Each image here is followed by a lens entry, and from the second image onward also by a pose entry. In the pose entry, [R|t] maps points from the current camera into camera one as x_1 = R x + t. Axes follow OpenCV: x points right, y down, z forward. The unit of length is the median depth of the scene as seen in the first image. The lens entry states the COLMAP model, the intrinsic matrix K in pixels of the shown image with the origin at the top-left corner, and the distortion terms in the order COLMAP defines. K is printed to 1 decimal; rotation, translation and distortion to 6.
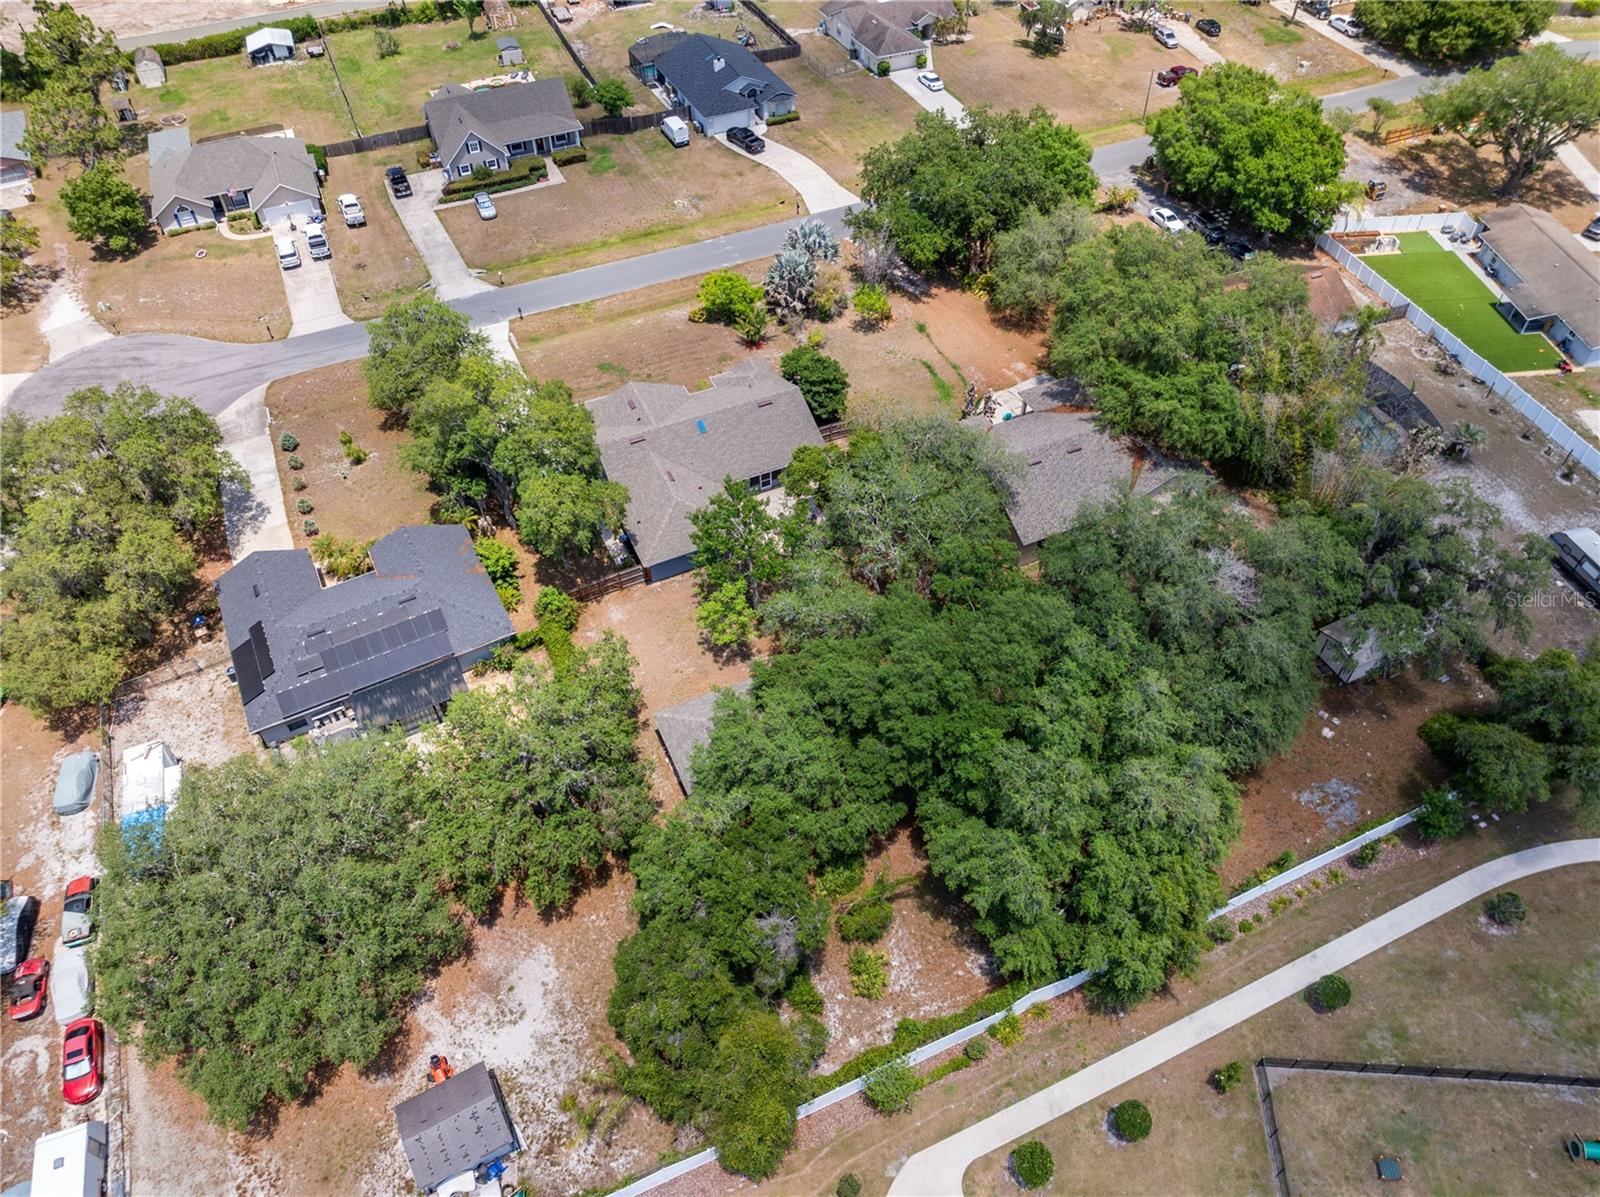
lens RADIAL K [[1123.3, 0, 807.0], [0, 1123.3, 592.3], [0, 0, 1]] dist [-0.054950, 0.029226]
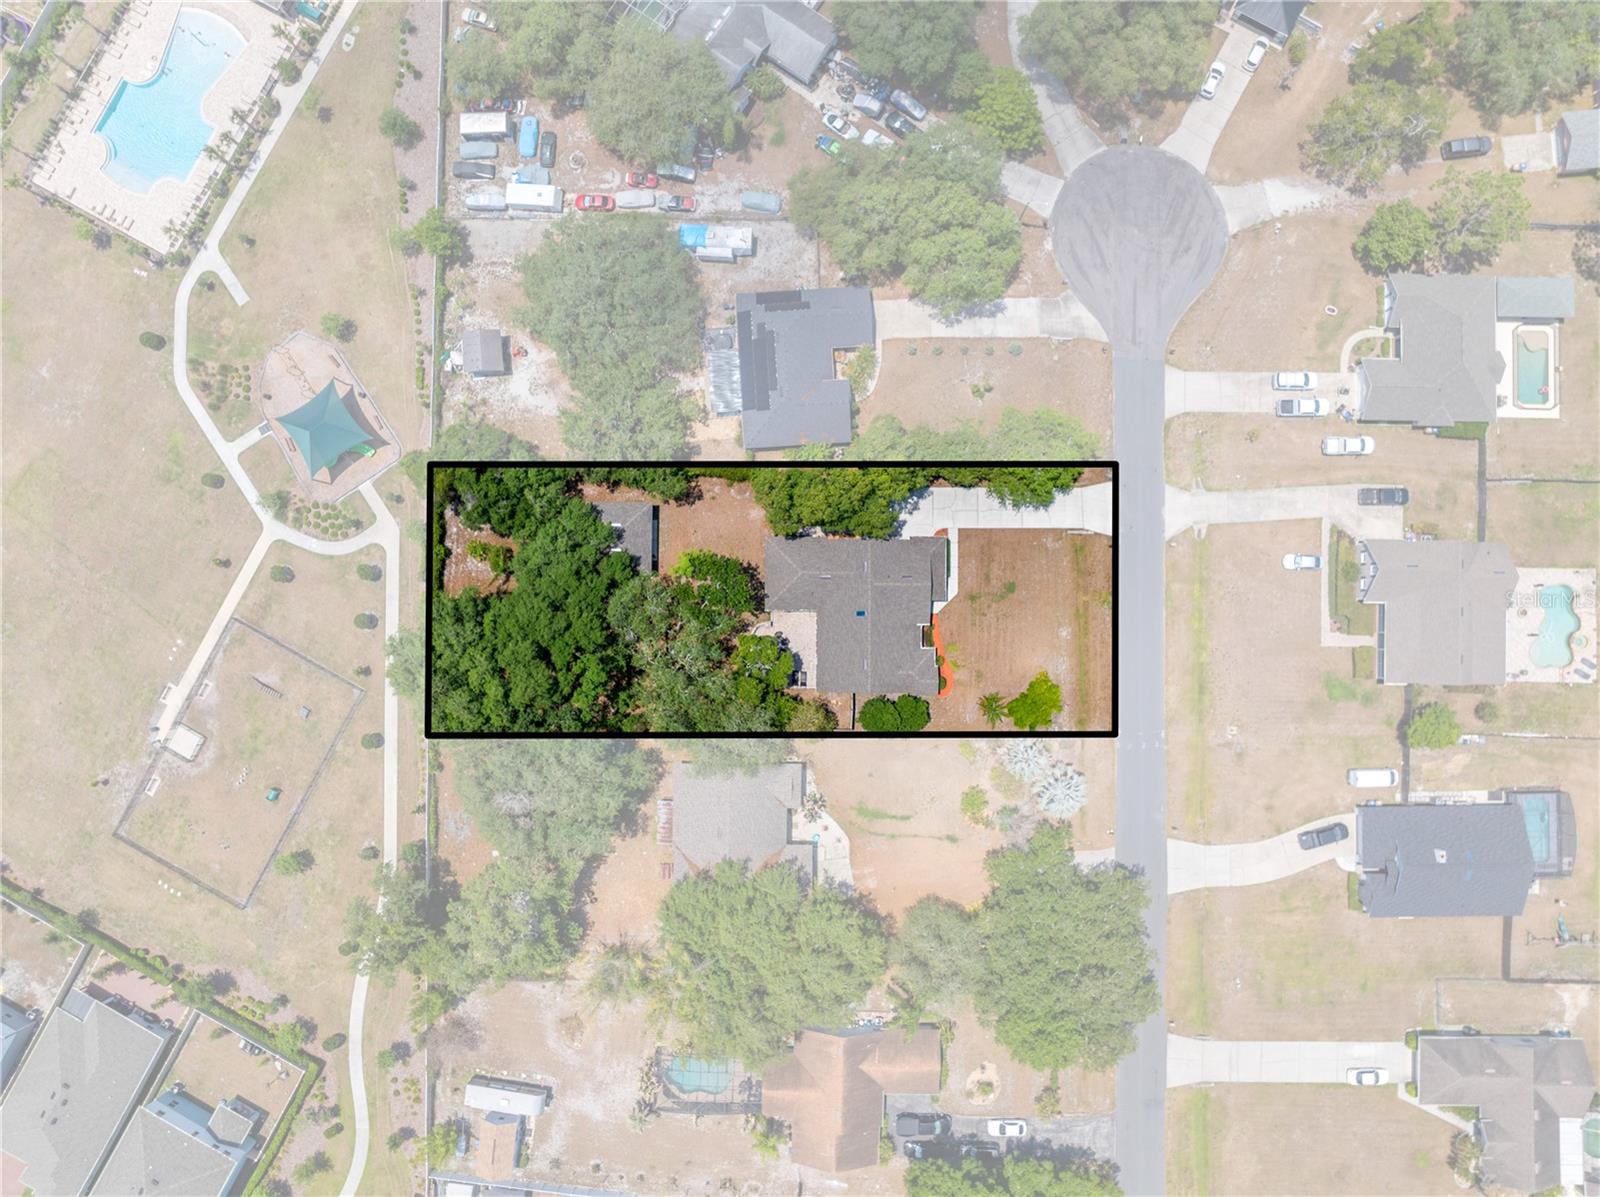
lens RADIAL K [[1116.5, 0, 805.9], [0, 1116.5, 598.6], [0, 0, 1]] dist [-0.036444, -0.004761]
pose [[-0.418301, 0.908264, -0.008988, -0.053001], [-0.663416, -0.298748, 0.686024, -0.810409], [0.620405, 0.292927, 0.727524, -0.054507]]
